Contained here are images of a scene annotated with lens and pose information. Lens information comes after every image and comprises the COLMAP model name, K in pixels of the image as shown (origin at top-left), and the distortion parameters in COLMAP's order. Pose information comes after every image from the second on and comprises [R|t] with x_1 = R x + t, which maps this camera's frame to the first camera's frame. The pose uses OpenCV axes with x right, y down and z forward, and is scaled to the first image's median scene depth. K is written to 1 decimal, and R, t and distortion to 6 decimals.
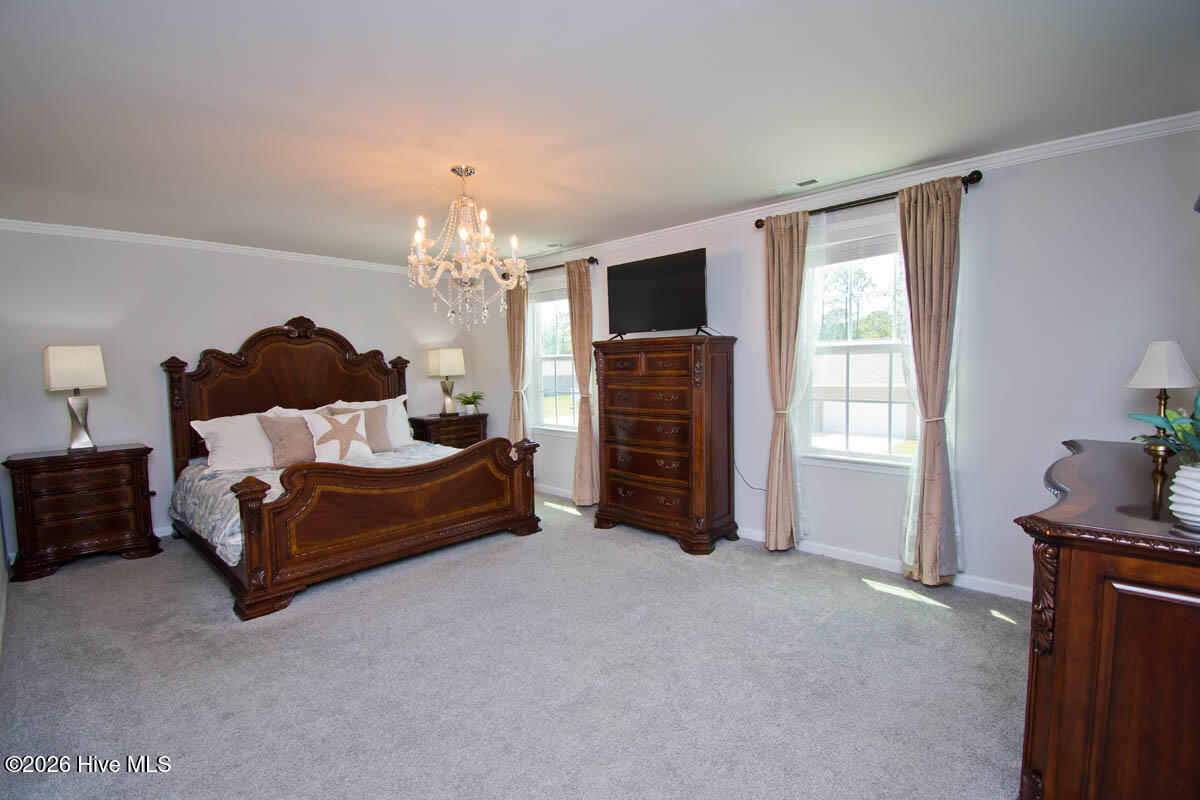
lens RADIAL K [[547.7, 0, 600.0], [0, 547.7, 400.0], [0, 0, 1]] dist [0.020008, -0.026930]
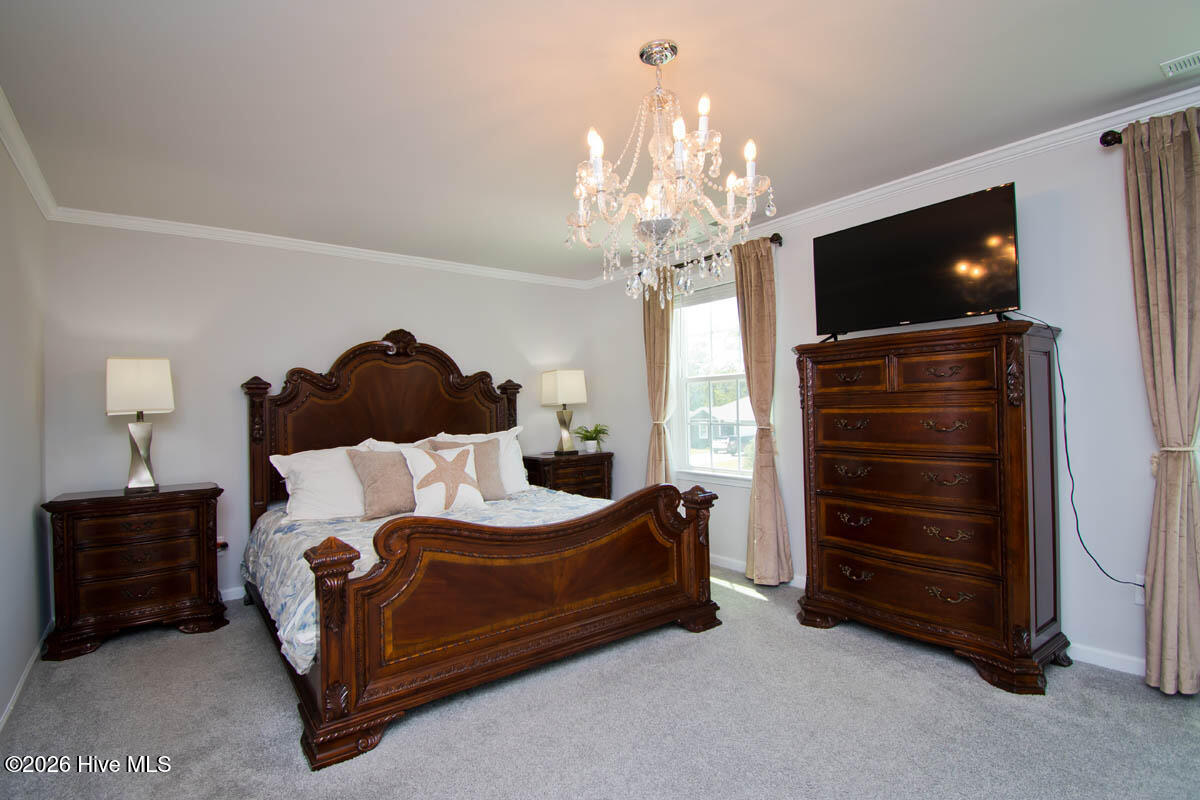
lens RADIAL K [[569.7, 0, 570.0], [0, 569.7, 401.2], [0, 0, 1]] dist [0.023215, -0.027426]
pose [[0.981804, -0.006483, -0.189785, -0.165371], [-0.007451, 0.997332, -0.072615, 0.017558], [0.189749, 0.072708, 0.979137, 0.272292]]
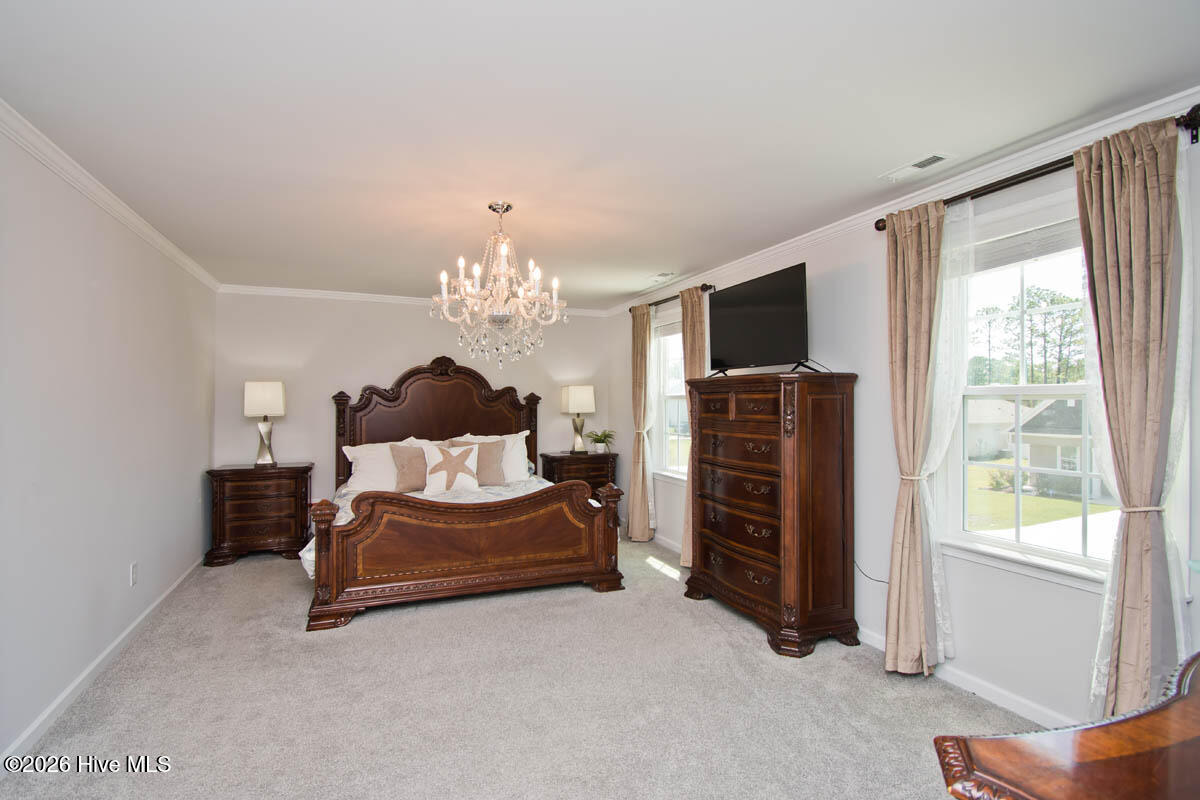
lens RADIAL K [[560.9, 0, 581.6], [0, 560.9, 400.3], [0, 0, 1]] dist [0.020873, -0.027839]
pose [[0.902851, 0.017823, -0.429584, 0.235701], [-0.045515, 0.997488, -0.054272, -0.017908], [0.427537, 0.068552, 0.901395, 0.130066]]
